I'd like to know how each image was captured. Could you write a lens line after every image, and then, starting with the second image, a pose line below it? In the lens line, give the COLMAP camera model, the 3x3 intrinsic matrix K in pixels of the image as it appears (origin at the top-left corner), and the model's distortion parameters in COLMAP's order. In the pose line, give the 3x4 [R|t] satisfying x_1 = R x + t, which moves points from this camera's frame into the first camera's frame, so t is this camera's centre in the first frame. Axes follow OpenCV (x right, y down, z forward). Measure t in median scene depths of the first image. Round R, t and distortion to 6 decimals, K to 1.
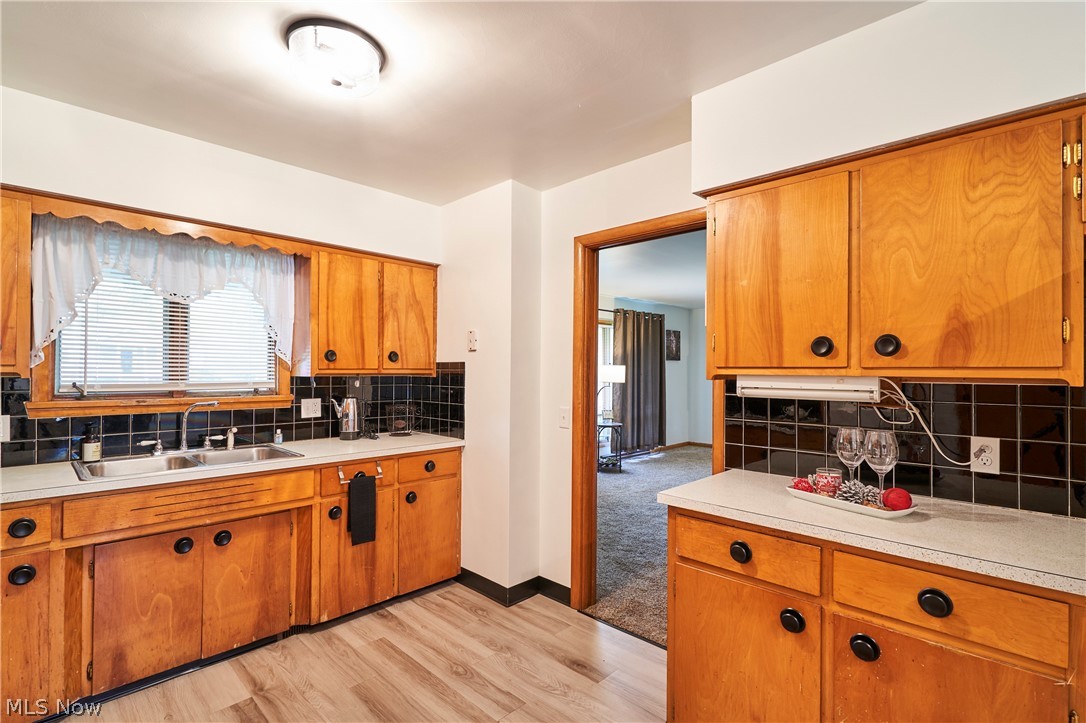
lens RADIAL K [[504.5, 0, 544.6], [0, 504.5, 366.3], [0, 0, 1]] dist [-0.001449, 0.000347]
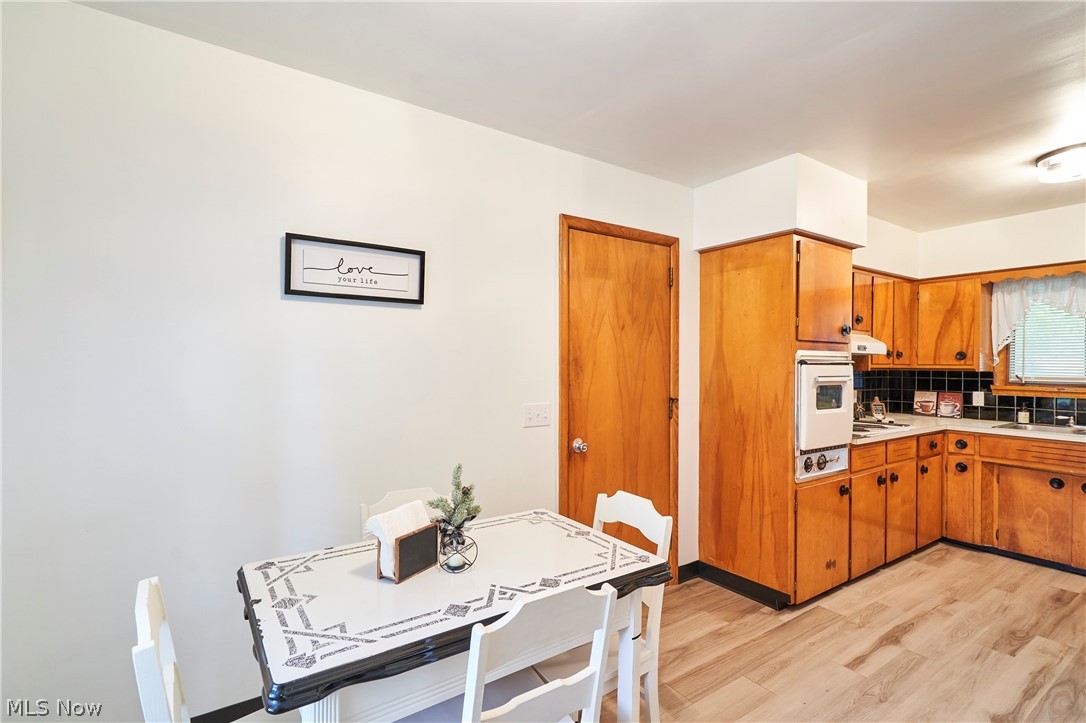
lens RADIAL K [[504.5, 0, 549.6], [0, 504.5, 365.4], [0, 0, 1]] dist [-0.001449, 0.000347]
pose [[-0.205629, -0.003076, -0.978625, 1.244300], [0.000574, 0.999995, -0.003264, 0.005365], [0.978630, -0.001233, -0.205626, -0.206969]]
